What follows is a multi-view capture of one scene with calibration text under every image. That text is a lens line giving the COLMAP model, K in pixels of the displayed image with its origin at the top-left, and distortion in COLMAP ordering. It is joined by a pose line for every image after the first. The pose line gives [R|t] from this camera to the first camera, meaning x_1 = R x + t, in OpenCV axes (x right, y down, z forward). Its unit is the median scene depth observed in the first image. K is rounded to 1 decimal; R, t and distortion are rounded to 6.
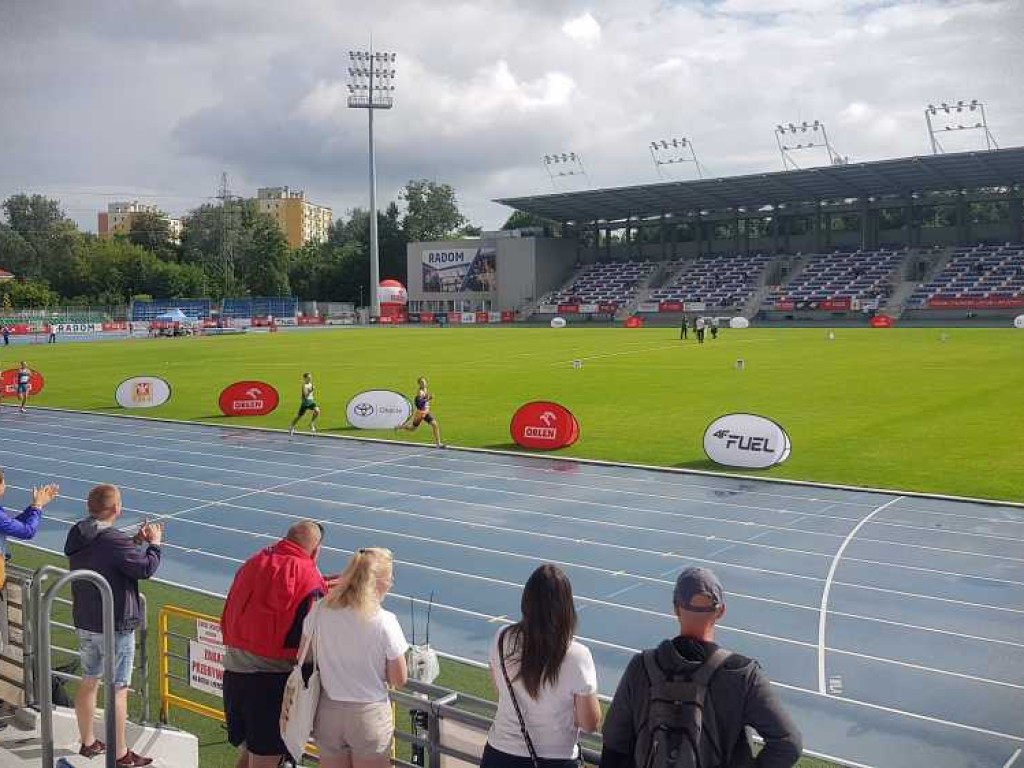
lens RADIAL K [[1104.5, 0, 527.5], [0, 1104.5, 349.3], [0, 0, 1]] dist [0.104505, -0.209584]
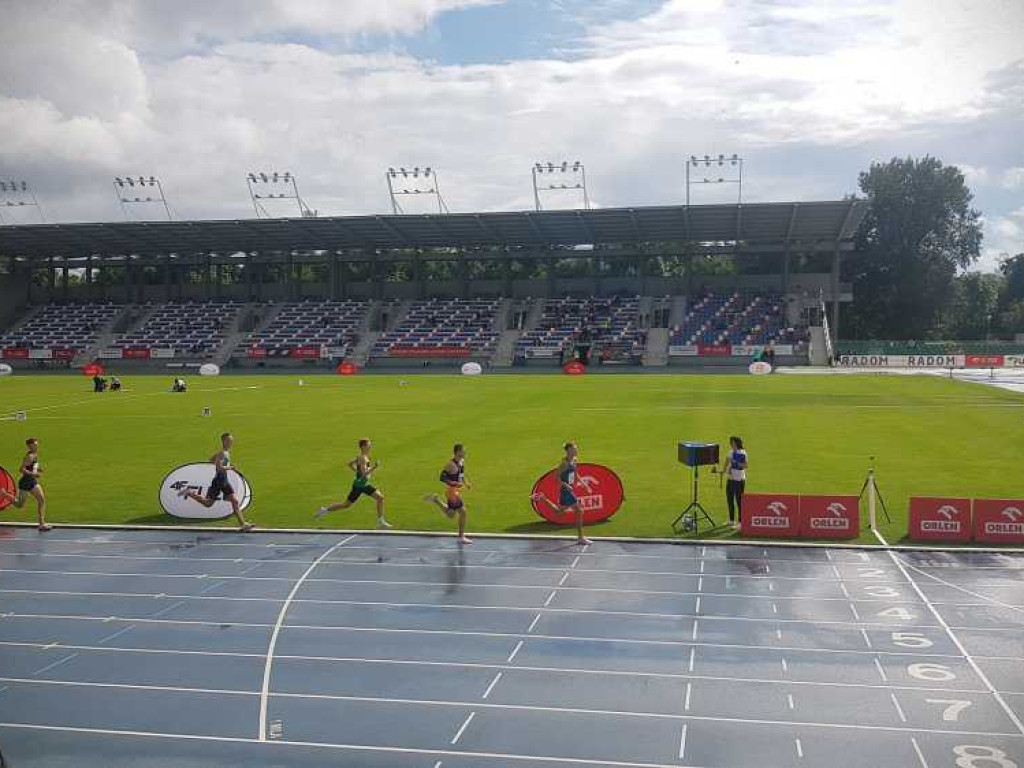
lens RADIAL K [[1059.9, 0, 394.0], [0, 1059.9, 343.9], [0, 0, 1]] dist [0.072752, -0.132957]
pose [[0.868170, 0.012397, 0.496112, -0.136608], [0.011837, 0.998886, -0.045675, -0.002442], [-0.496125, 0.045527, 0.867056, 0.113869]]
